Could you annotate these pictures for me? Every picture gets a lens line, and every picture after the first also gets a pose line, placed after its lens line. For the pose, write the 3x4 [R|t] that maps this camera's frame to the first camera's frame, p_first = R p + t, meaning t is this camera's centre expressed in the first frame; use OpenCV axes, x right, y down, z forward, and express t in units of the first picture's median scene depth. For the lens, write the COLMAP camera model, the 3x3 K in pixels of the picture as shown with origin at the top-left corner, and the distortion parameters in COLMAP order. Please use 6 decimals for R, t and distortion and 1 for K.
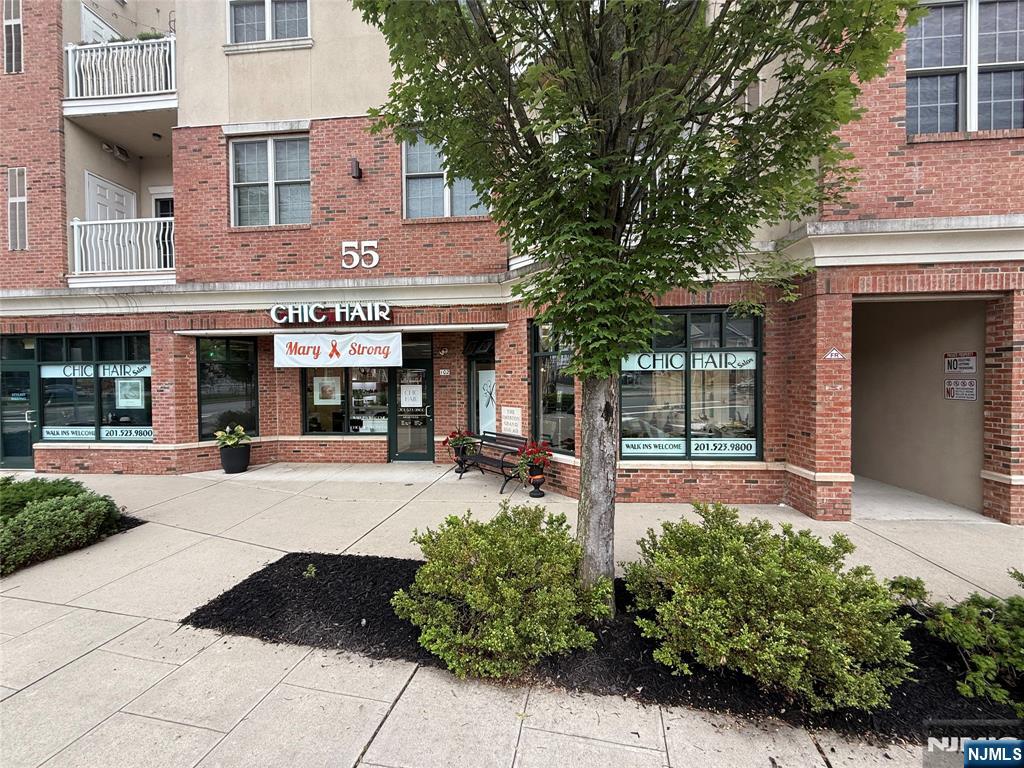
lens RADIAL K [[407.0, 0, 509.4], [0, 407.0, 387.4], [0, 0, 1]] dist [-0.000206, 0.000223]
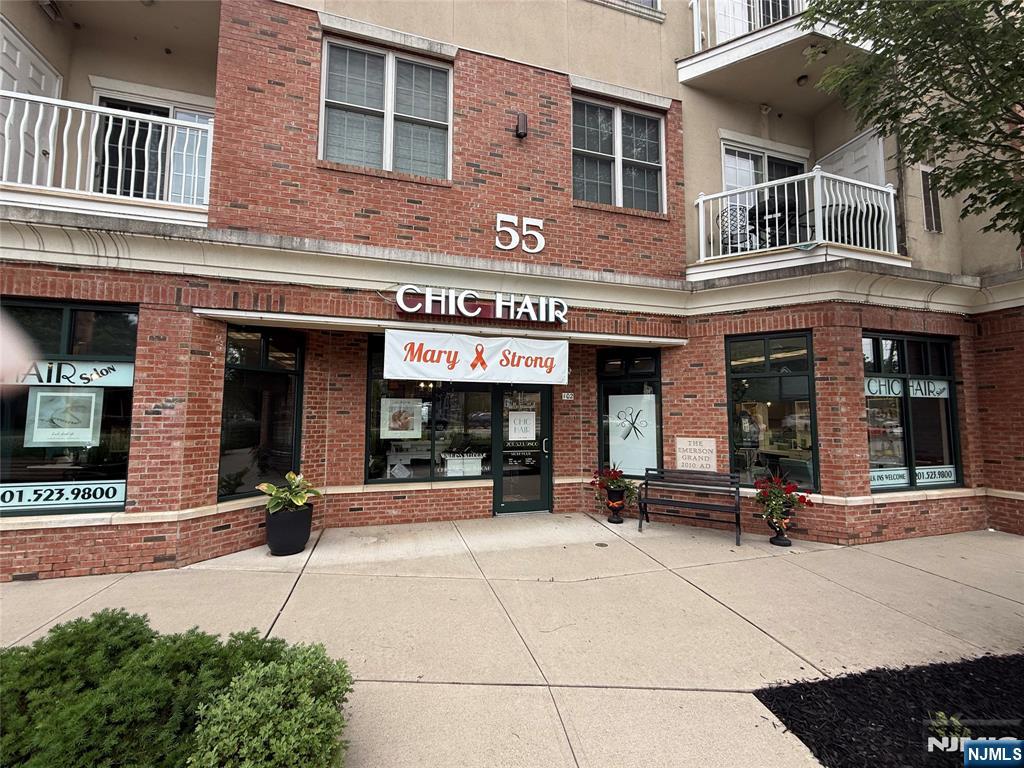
lens RADIAL K [[407.0, 0, 508.4], [0, 407.0, 386.6], [0, 0, 1]] dist [-0.000206, 0.000223]
pose [[0.935290, 0.038583, 0.351772, -0.624786], [-0.004707, 0.995307, -0.096653, 0.025058], [-0.353850, 0.088743, 0.931082, 0.327942]]
